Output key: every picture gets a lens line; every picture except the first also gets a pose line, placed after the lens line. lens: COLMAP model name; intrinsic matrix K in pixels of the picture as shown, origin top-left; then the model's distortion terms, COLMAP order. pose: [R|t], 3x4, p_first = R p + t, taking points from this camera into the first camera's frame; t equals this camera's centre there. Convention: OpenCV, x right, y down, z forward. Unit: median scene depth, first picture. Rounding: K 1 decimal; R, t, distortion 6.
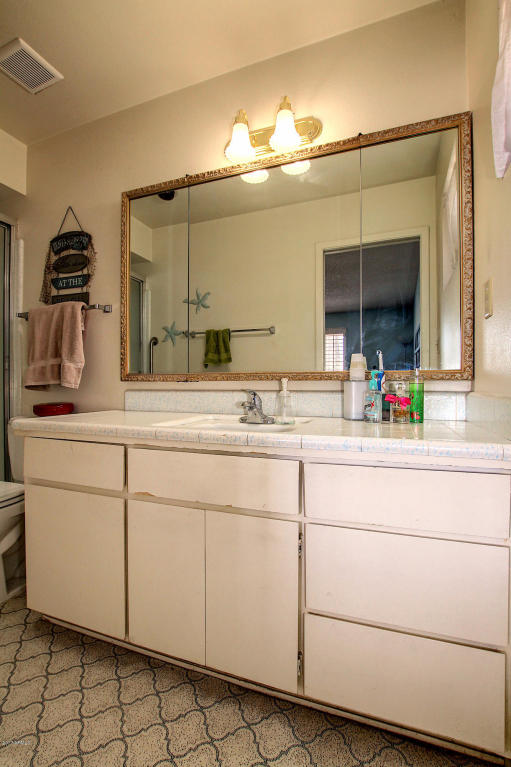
lens RADIAL K [[365.8, 0, 256.2], [0, 365.8, 383.0], [0, 0, 1]] dist [-0.035565, 0.004711]
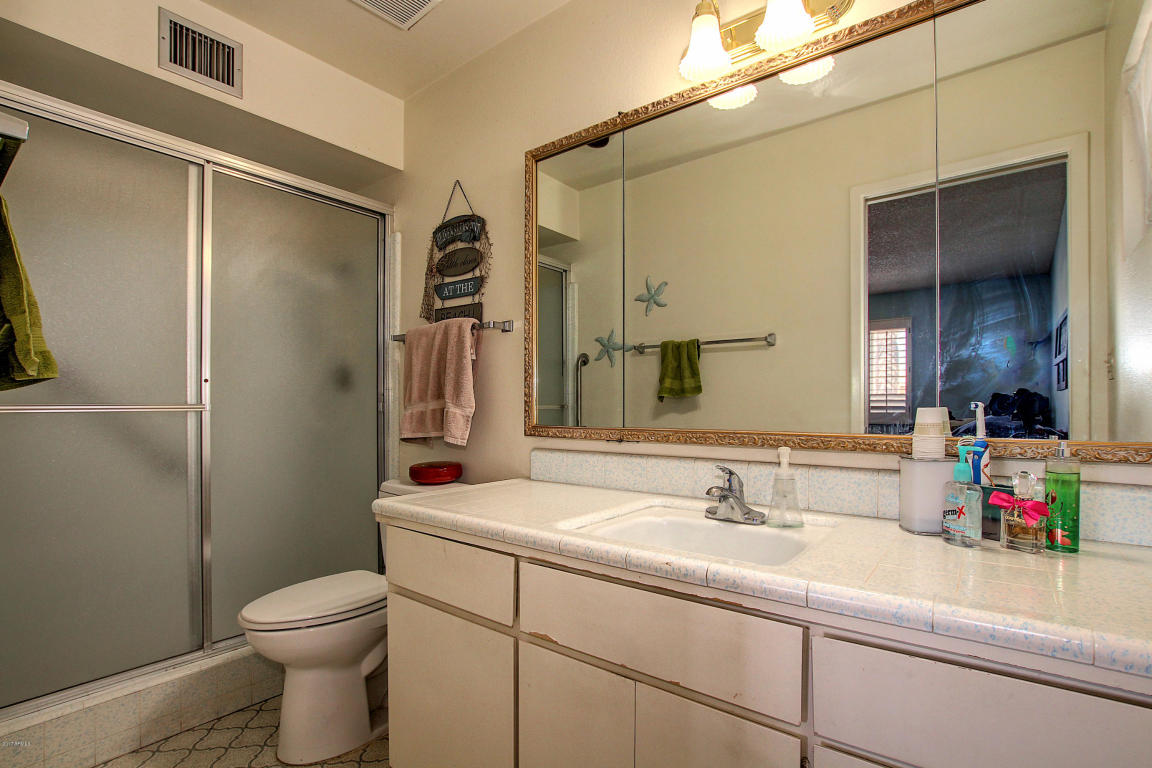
lens RADIAL K [[549.4, 0, 573.8], [0, 549.4, 394.8], [0, 0, 1]] dist [-0.035565, 0.004711]
pose [[0.950090, 0.002799, -0.311963, 0.026791], [-0.004275, 0.999983, -0.004049, -0.077963], [0.311946, 0.005181, 0.950086, 0.076679]]
